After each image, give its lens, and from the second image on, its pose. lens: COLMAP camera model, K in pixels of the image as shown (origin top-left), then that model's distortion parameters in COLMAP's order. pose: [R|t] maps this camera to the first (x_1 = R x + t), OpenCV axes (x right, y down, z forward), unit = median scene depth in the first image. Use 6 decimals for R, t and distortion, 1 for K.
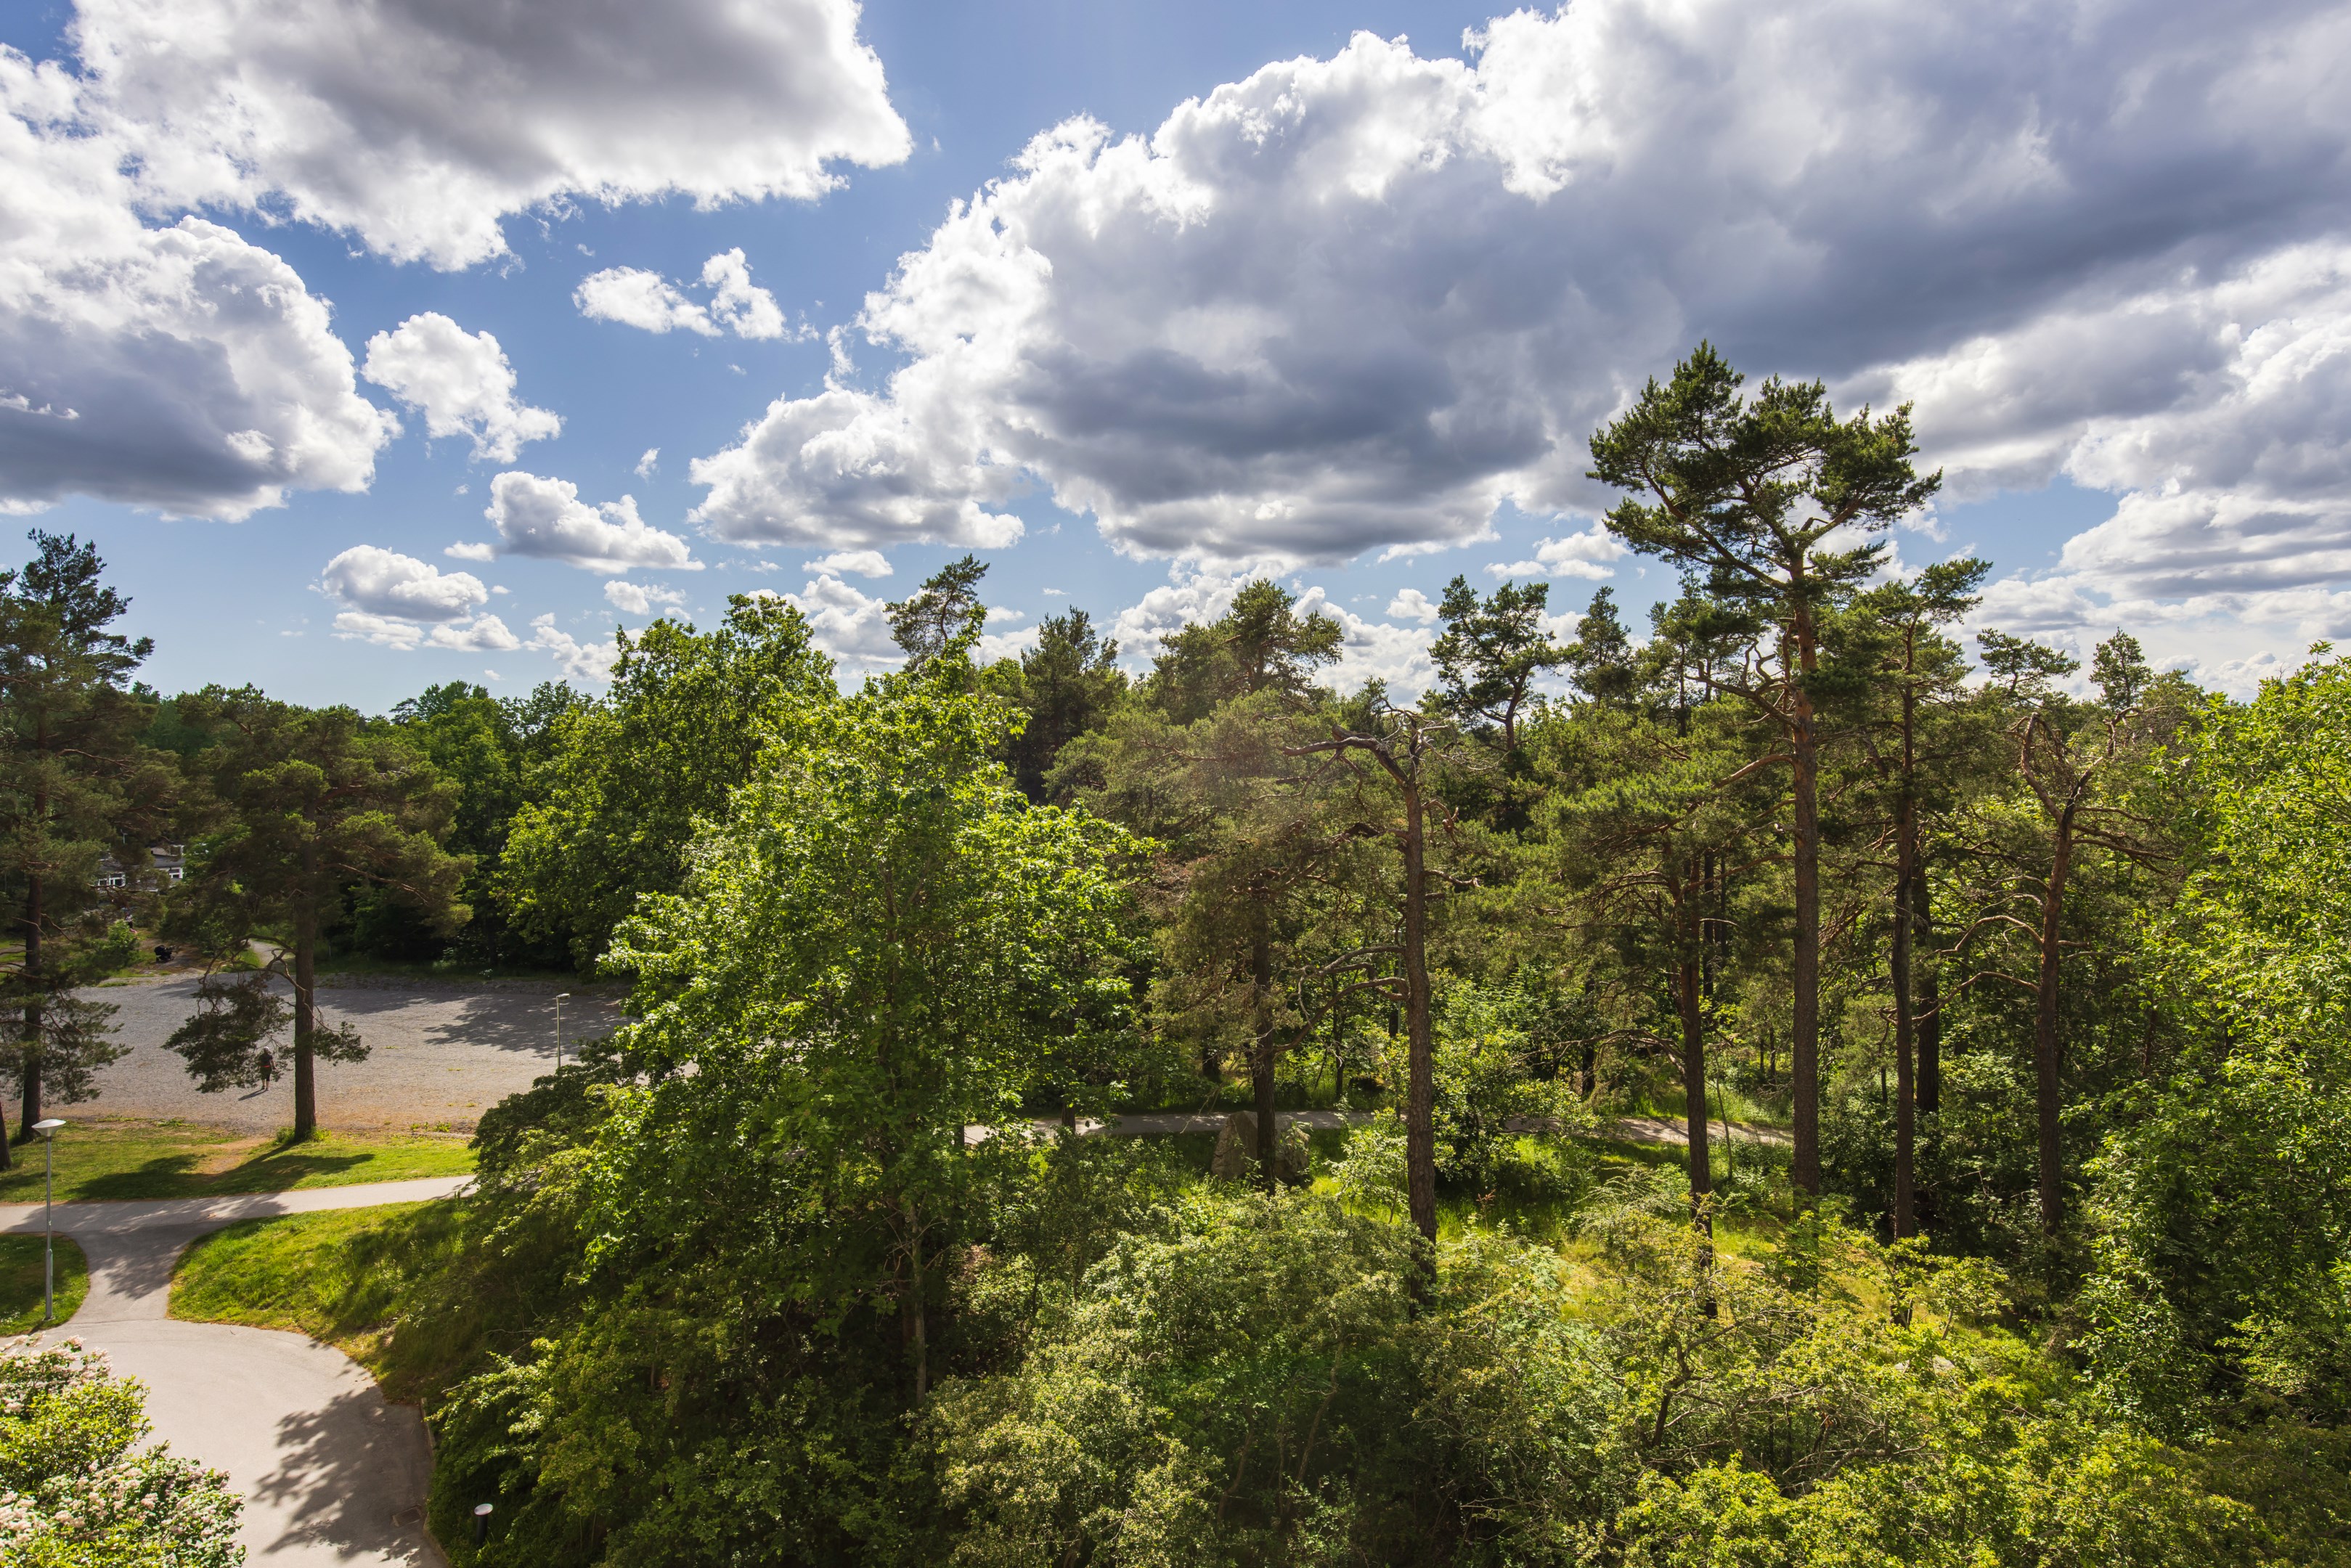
lens RADIAL K [[1382.0, 0, 1161.0], [0, 1382.0, 789.0], [0, 0, 1]] dist [0.021665, 0.000065]
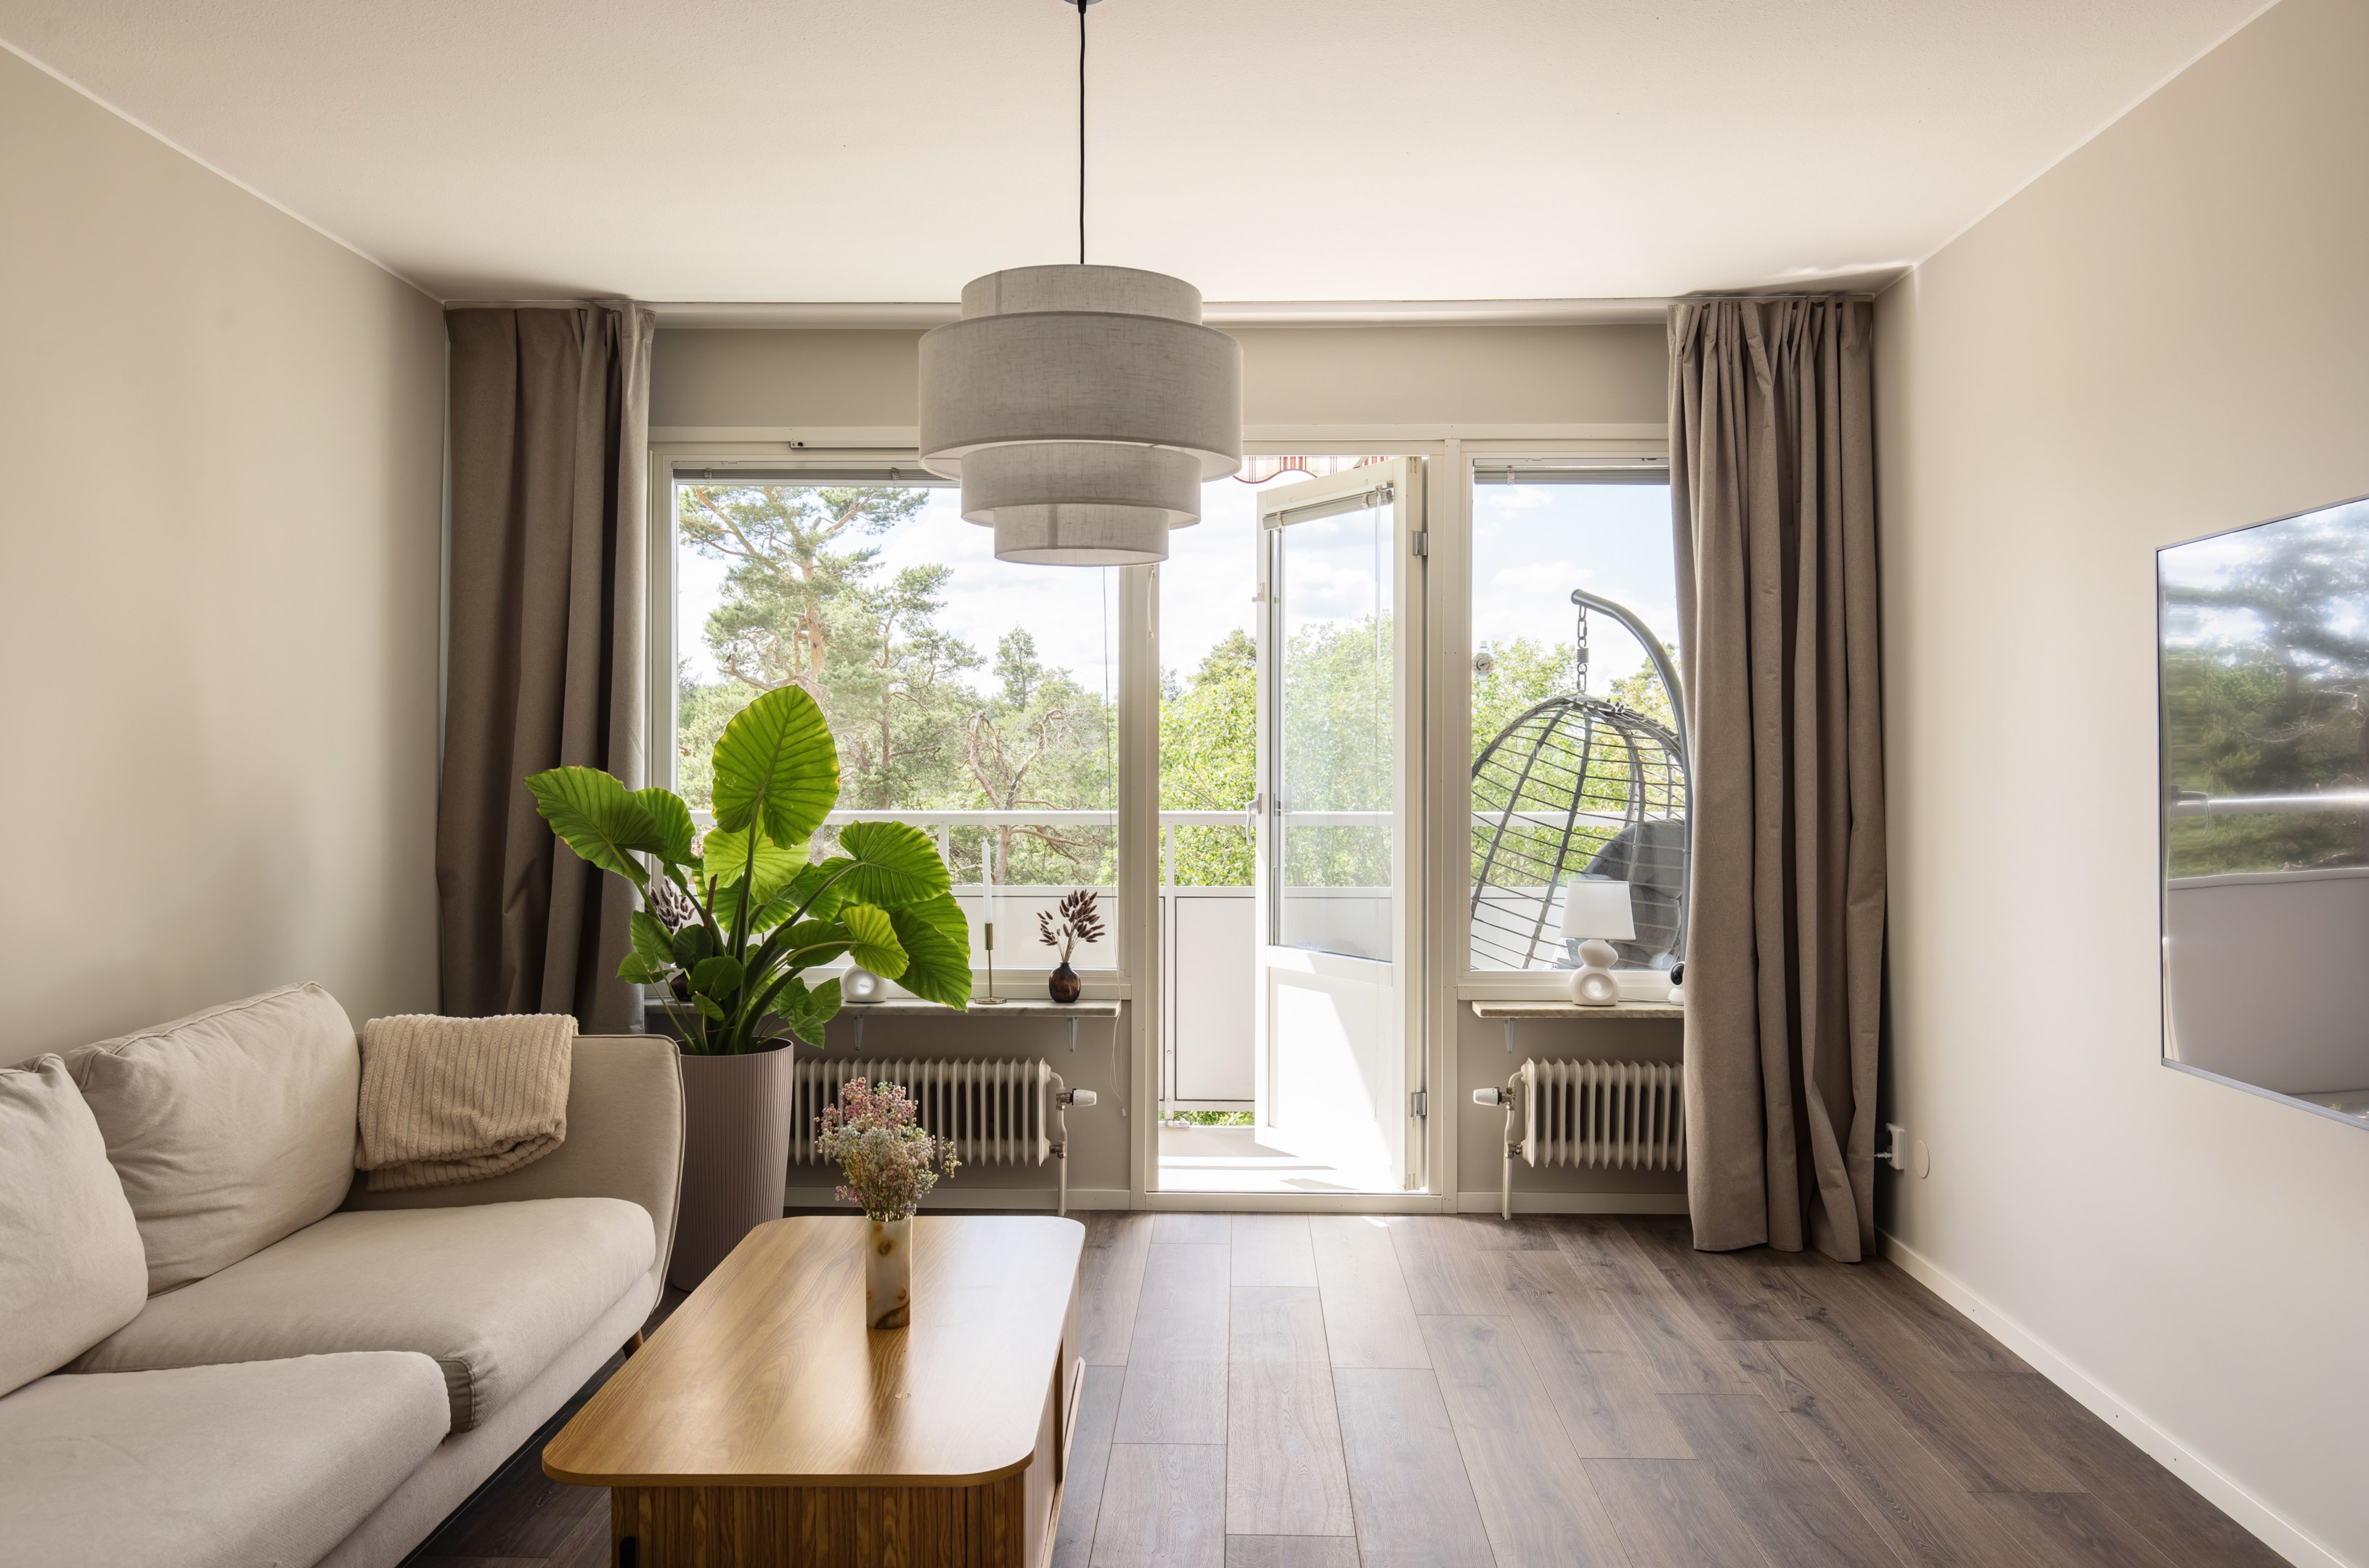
lens RADIAL K [[1814.1, 0, 1217.9], [0, 1814.1, 775.5], [0, 0, 1]] dist [-0.001984, 0.005597]
pose [[0.749073, 0.004418, 0.662472, -0.160627], [-0.000497, 0.999981, -0.006108, 0.001873], [-0.662487, 0.004246, 0.749061, -0.157245]]
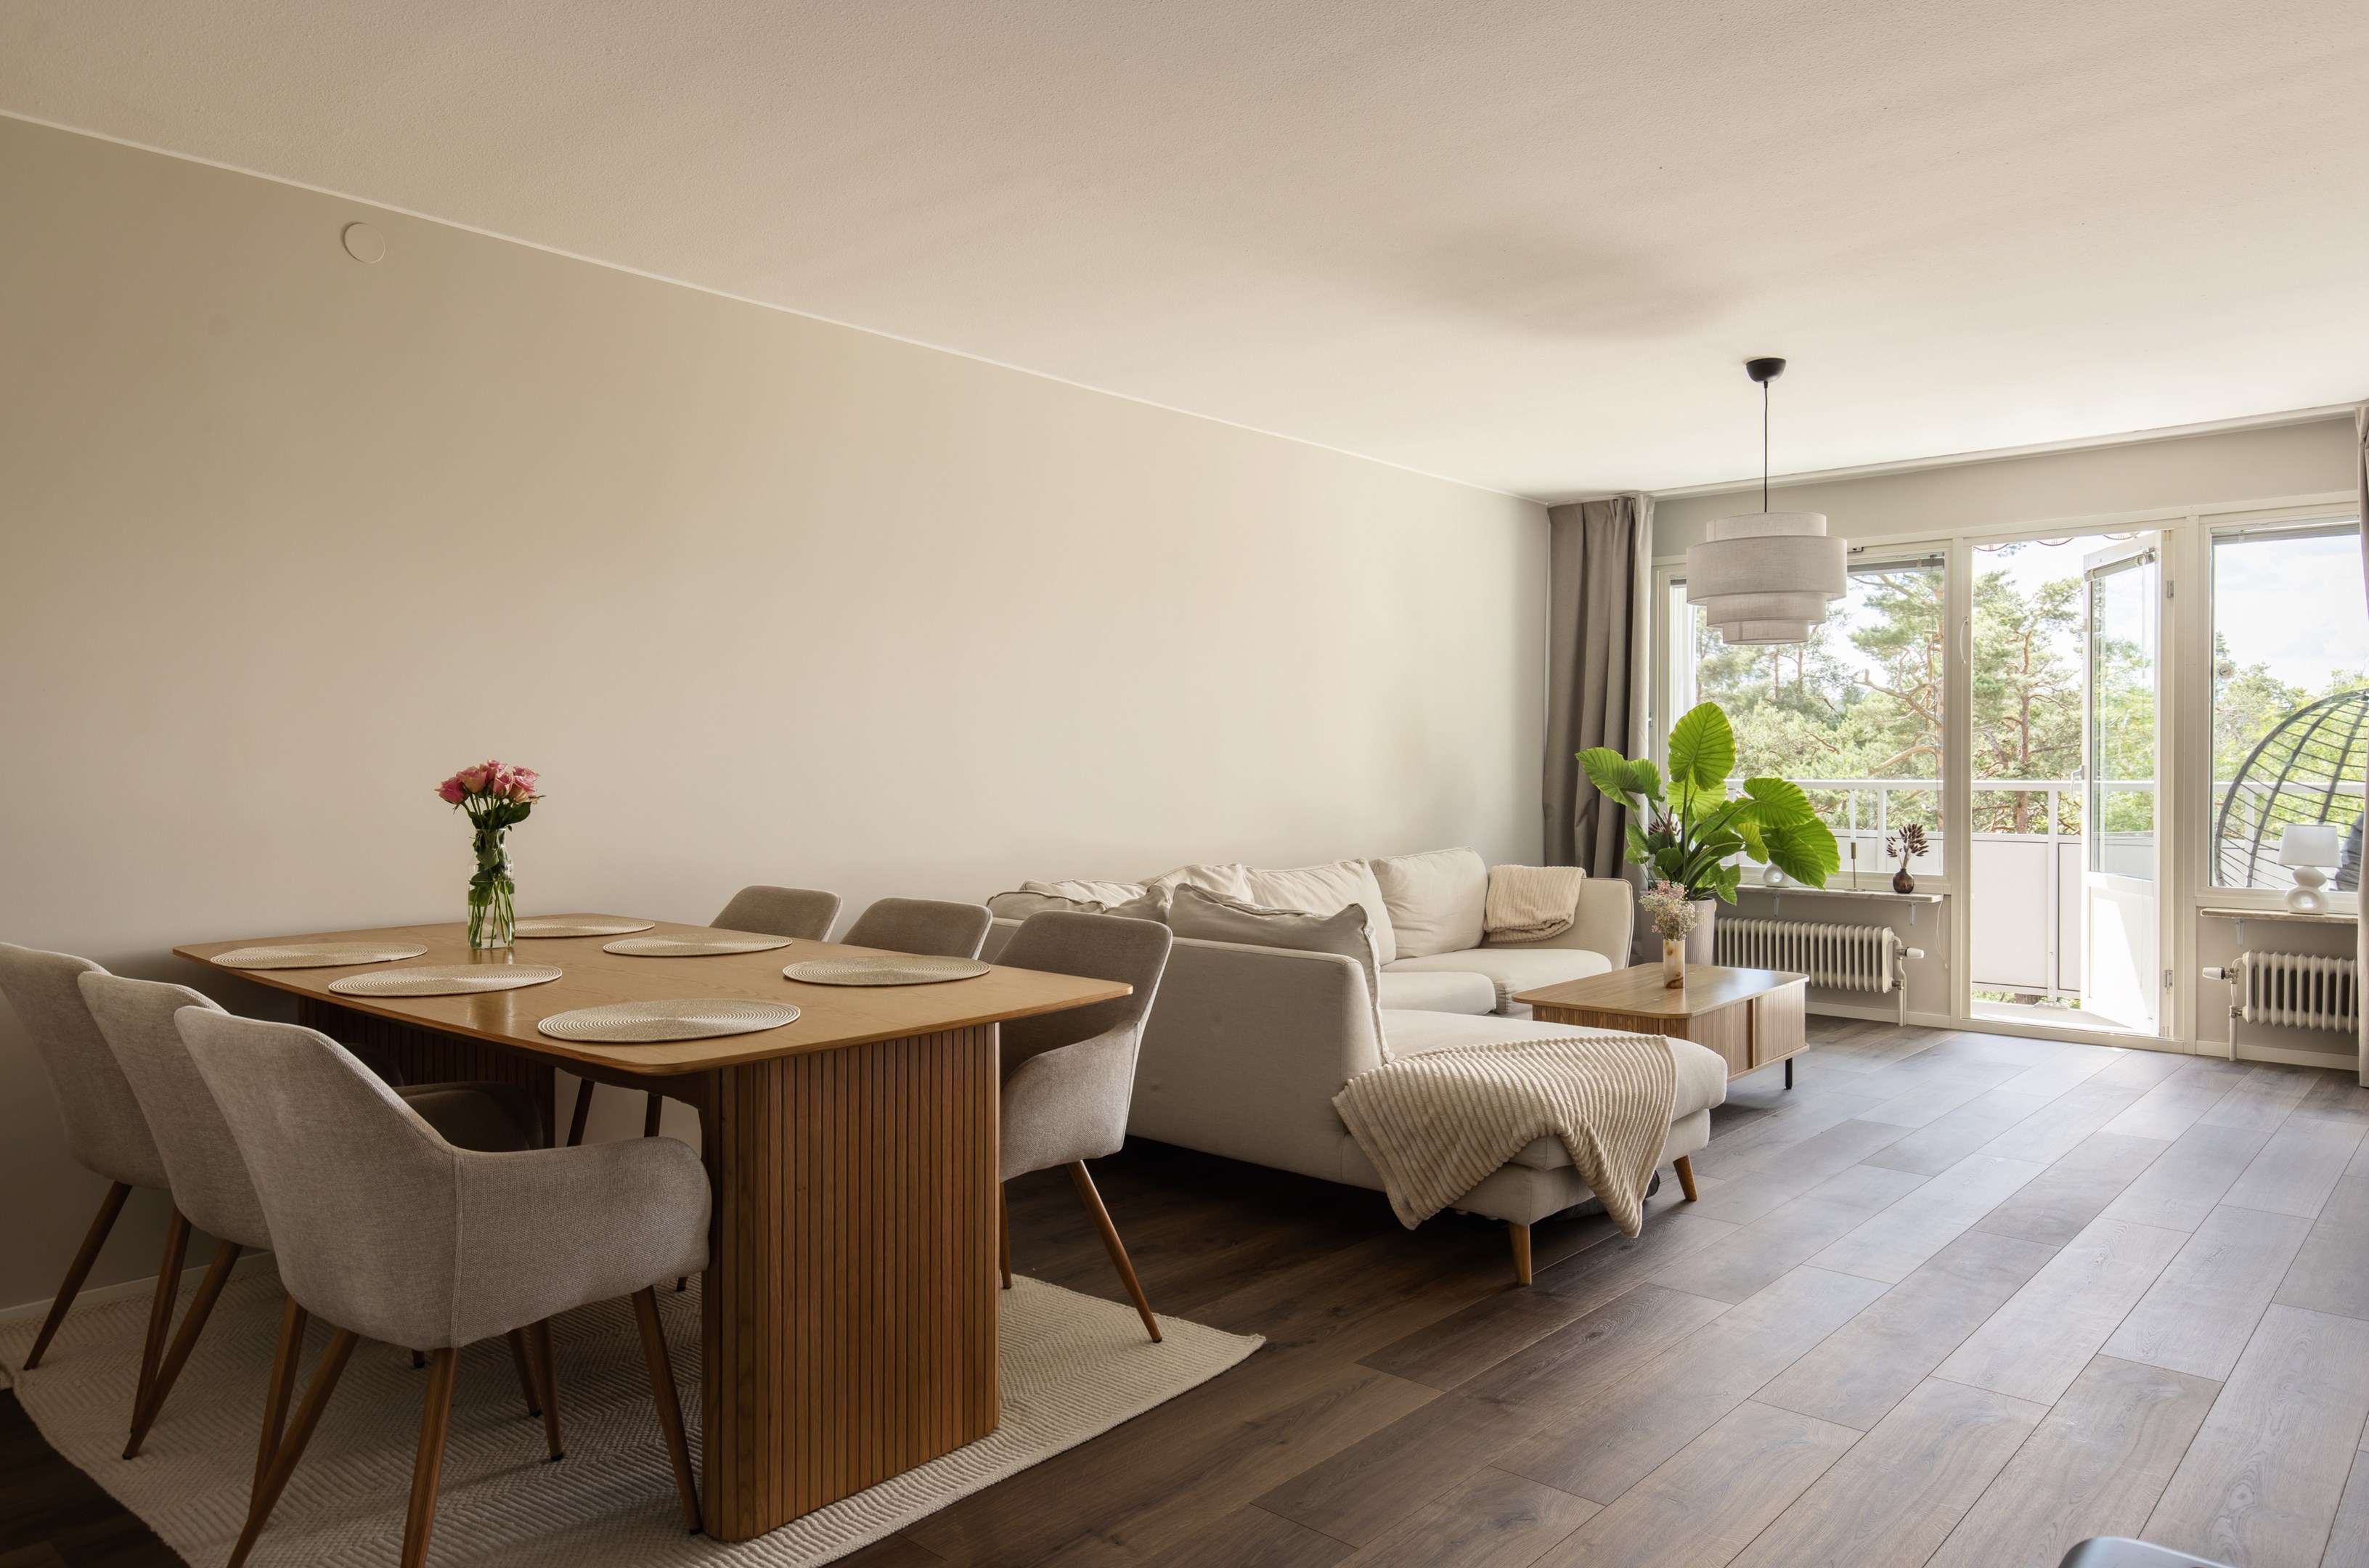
lens RADIAL K [[1545.0, 0, 1174.3], [0, 1545.0, 773.1], [0, 0, 1]] dist [0.001008, -0.005154]
pose [[0.999904, 0.005661, 0.012652, -0.171250], [-0.005608, 0.999975, -0.004254, 0.005588], [-0.012676, 0.004182, 0.999911, -0.250746]]
